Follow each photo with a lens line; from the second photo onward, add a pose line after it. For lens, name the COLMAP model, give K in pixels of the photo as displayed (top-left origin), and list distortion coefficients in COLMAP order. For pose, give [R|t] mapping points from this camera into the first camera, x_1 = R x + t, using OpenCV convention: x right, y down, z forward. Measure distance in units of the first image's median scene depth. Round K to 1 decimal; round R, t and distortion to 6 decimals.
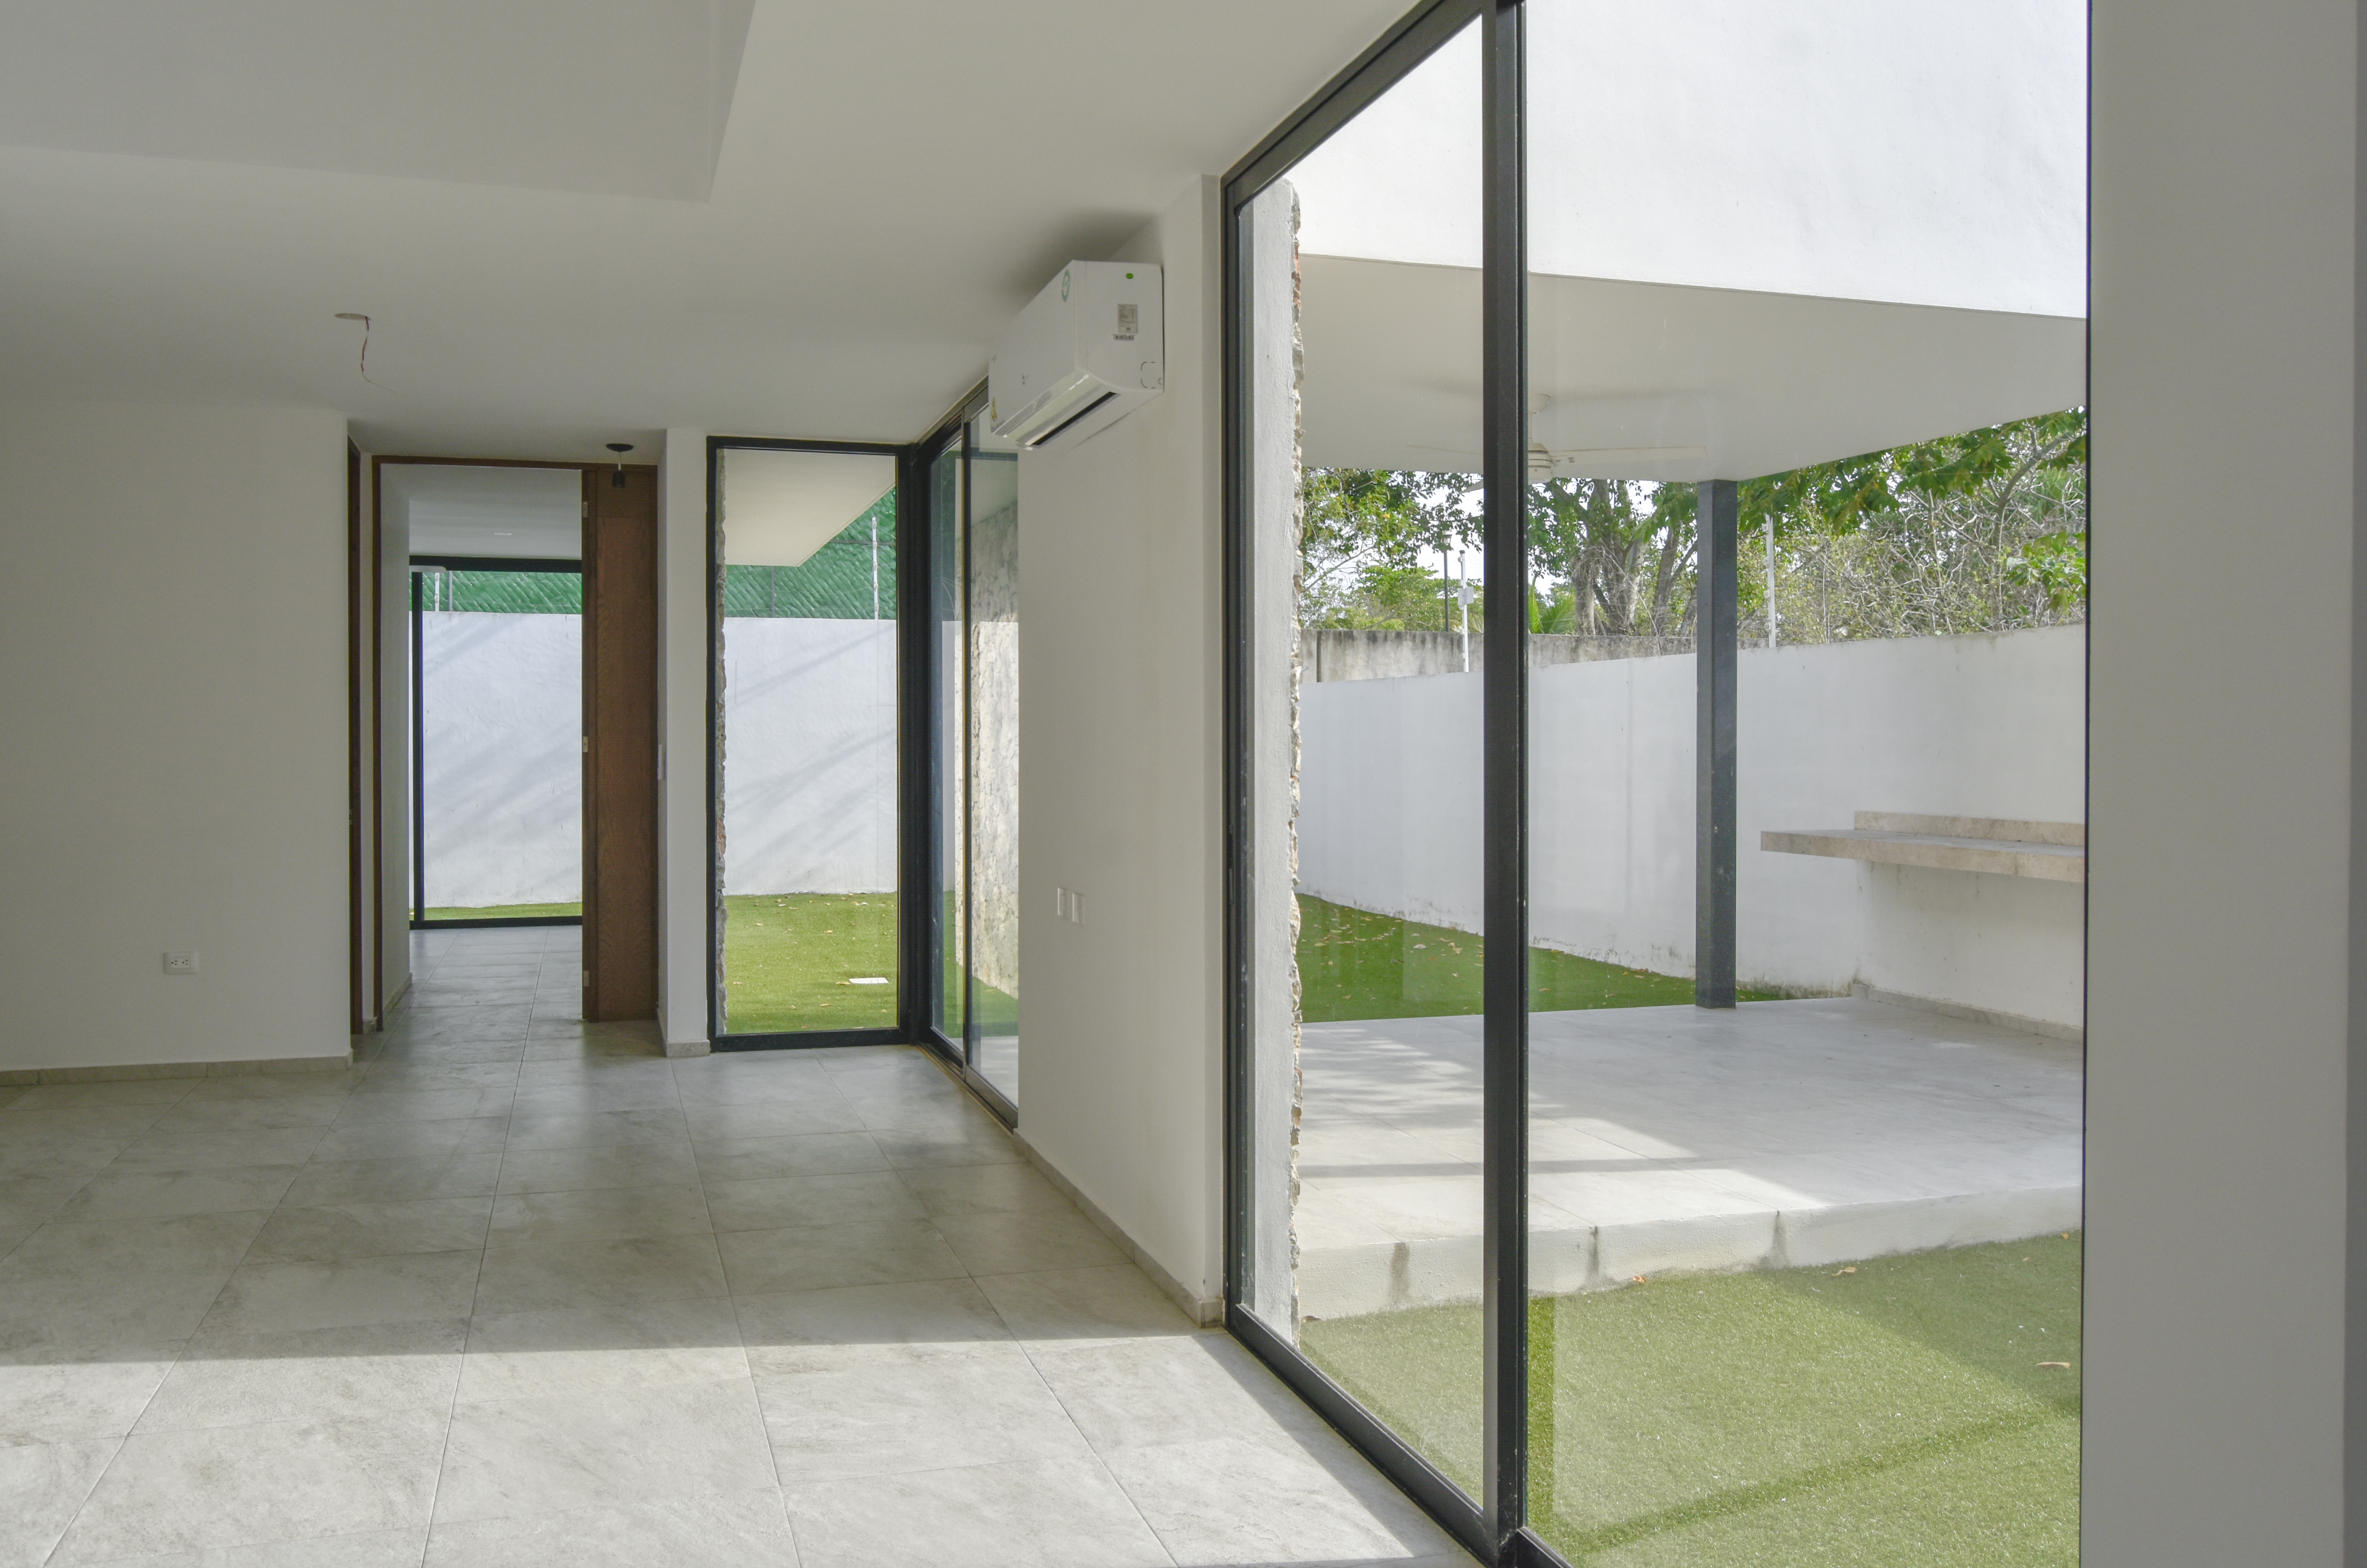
lens RADIAL K [[1911.5, 0, 1183.5], [0, 1911.5, 784.0], [0, 0, 1]] dist [-0.003578, -0.001441]
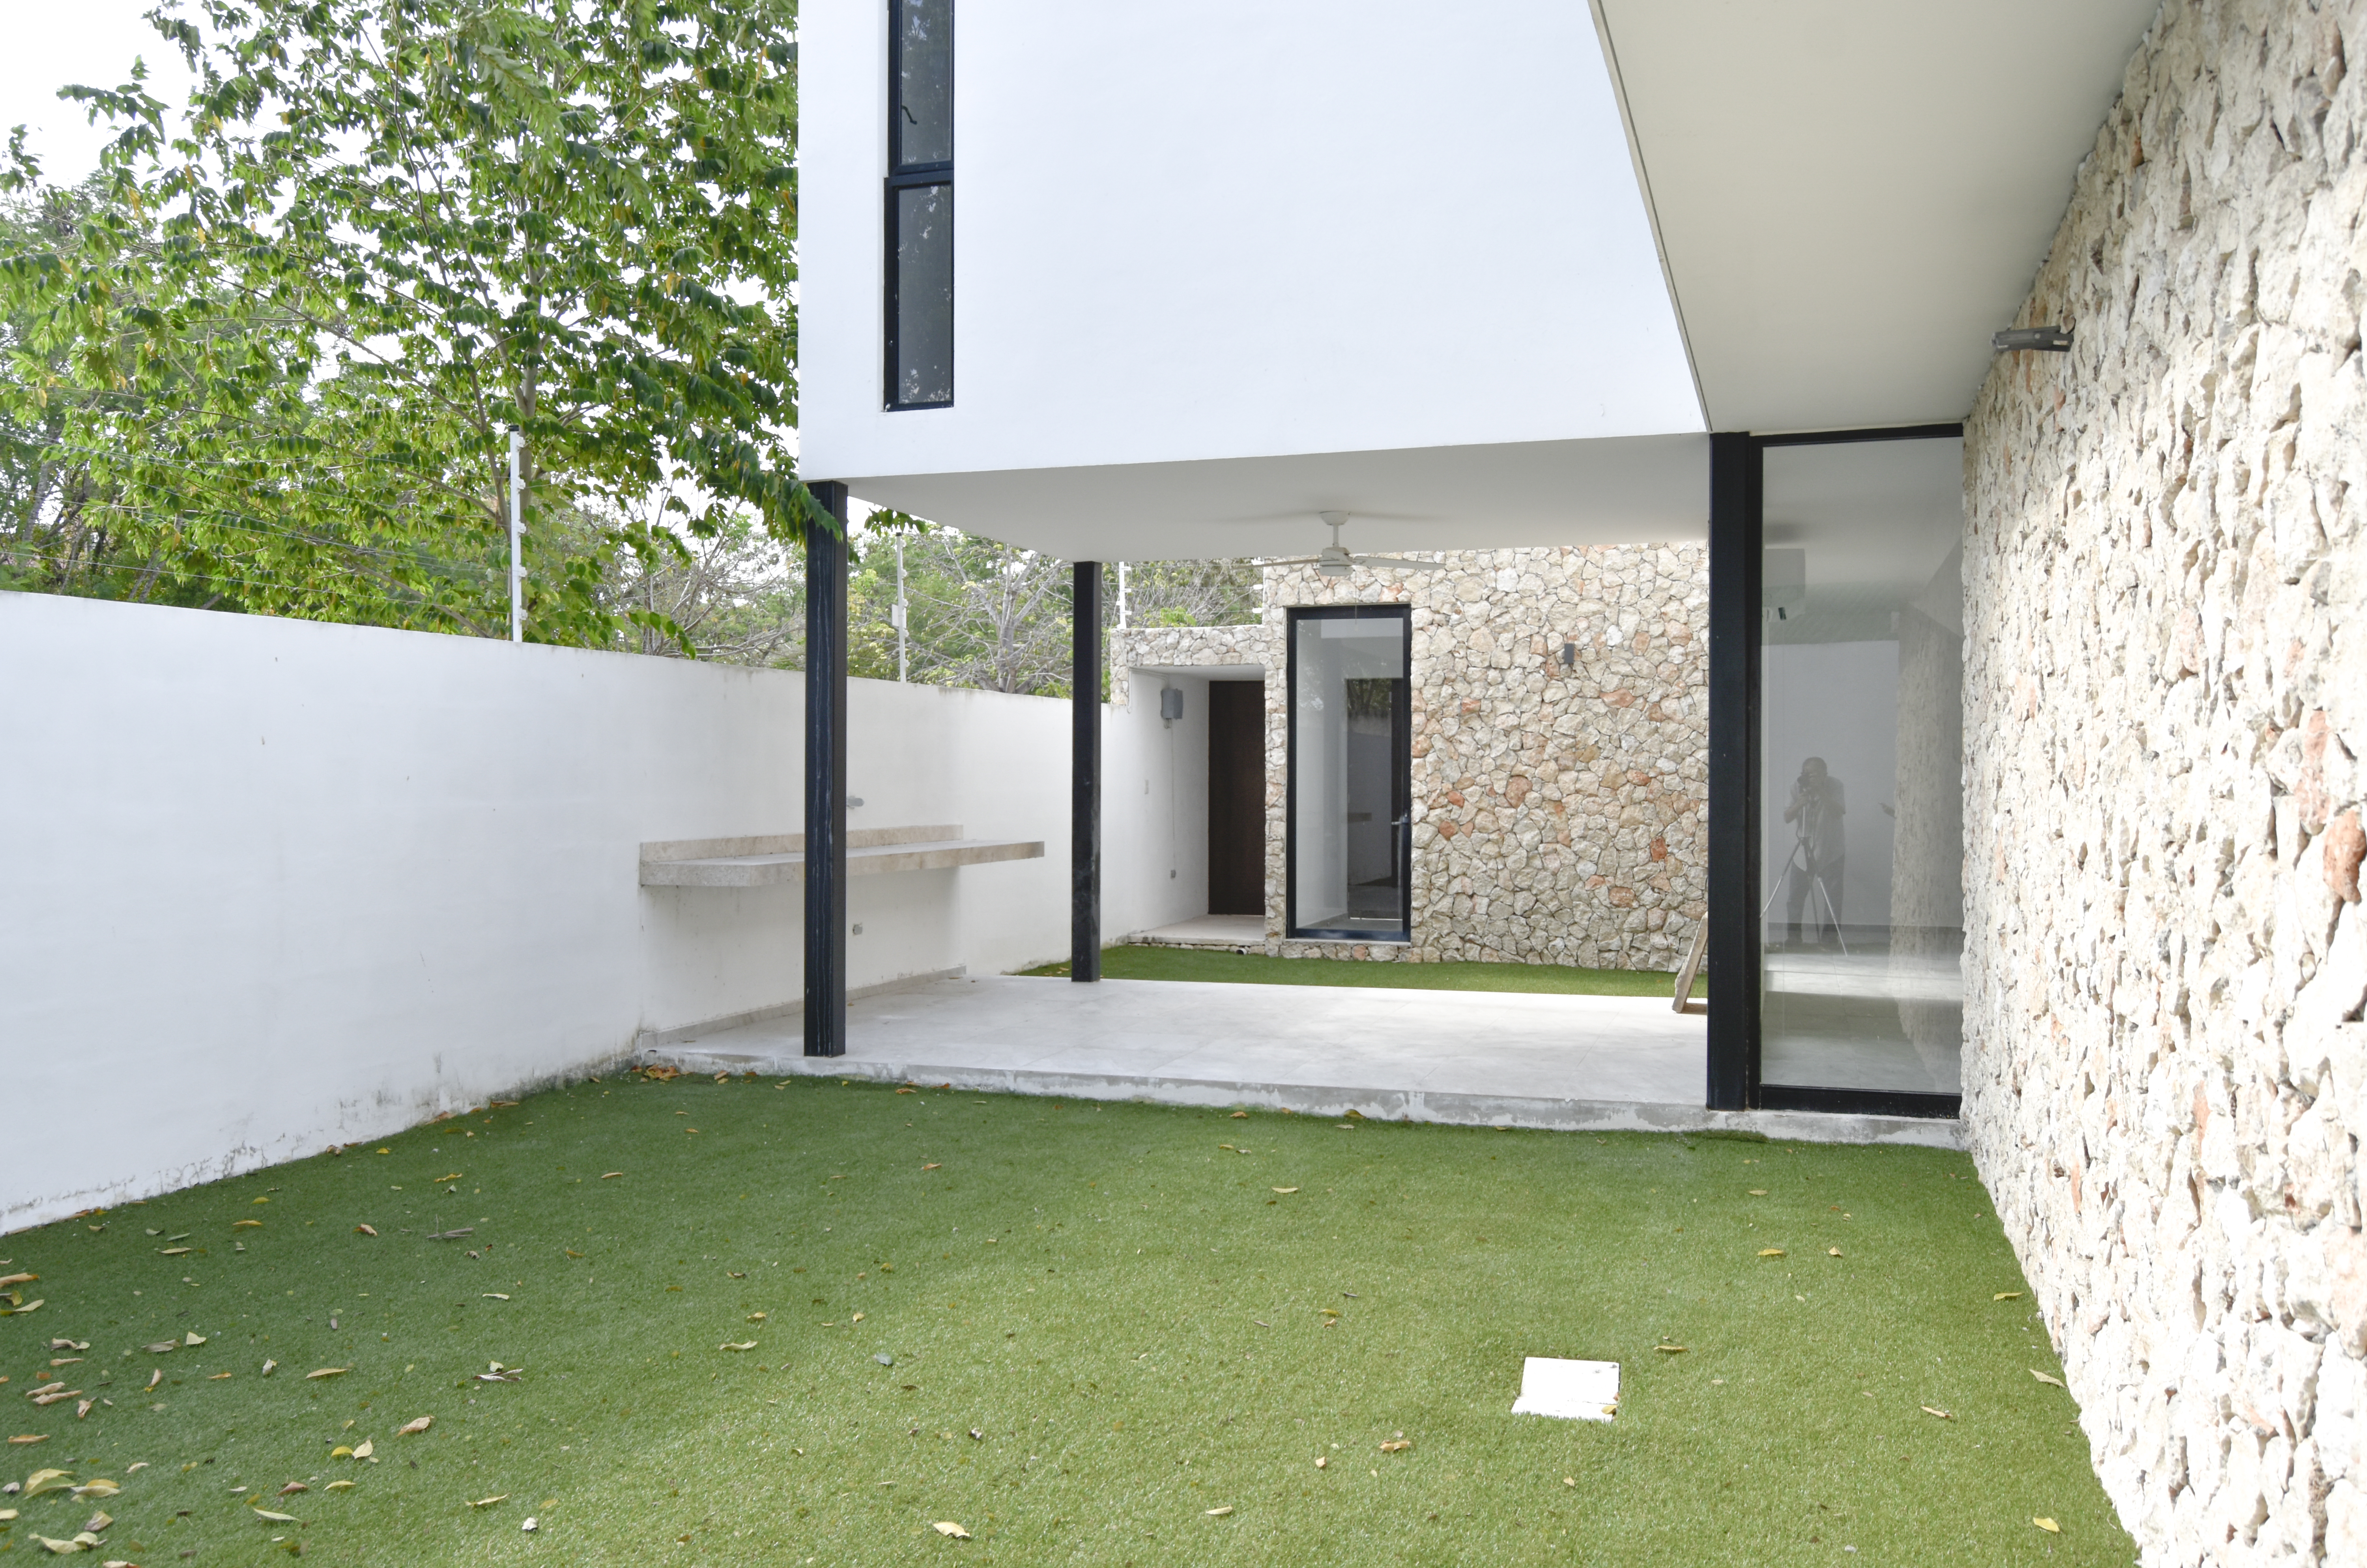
lens RADIAL K [[1911.5, 0, 1183.5], [0, 1911.5, 784.0], [0, 0, 1]] dist [-0.003578, -0.001441]
pose [[-0.811715, 0.000194, 0.584054, -0.393524], [0.016745, 0.999597, 0.022940, -0.030786], [-0.583814, 0.028401, -0.811391, 1.629054]]
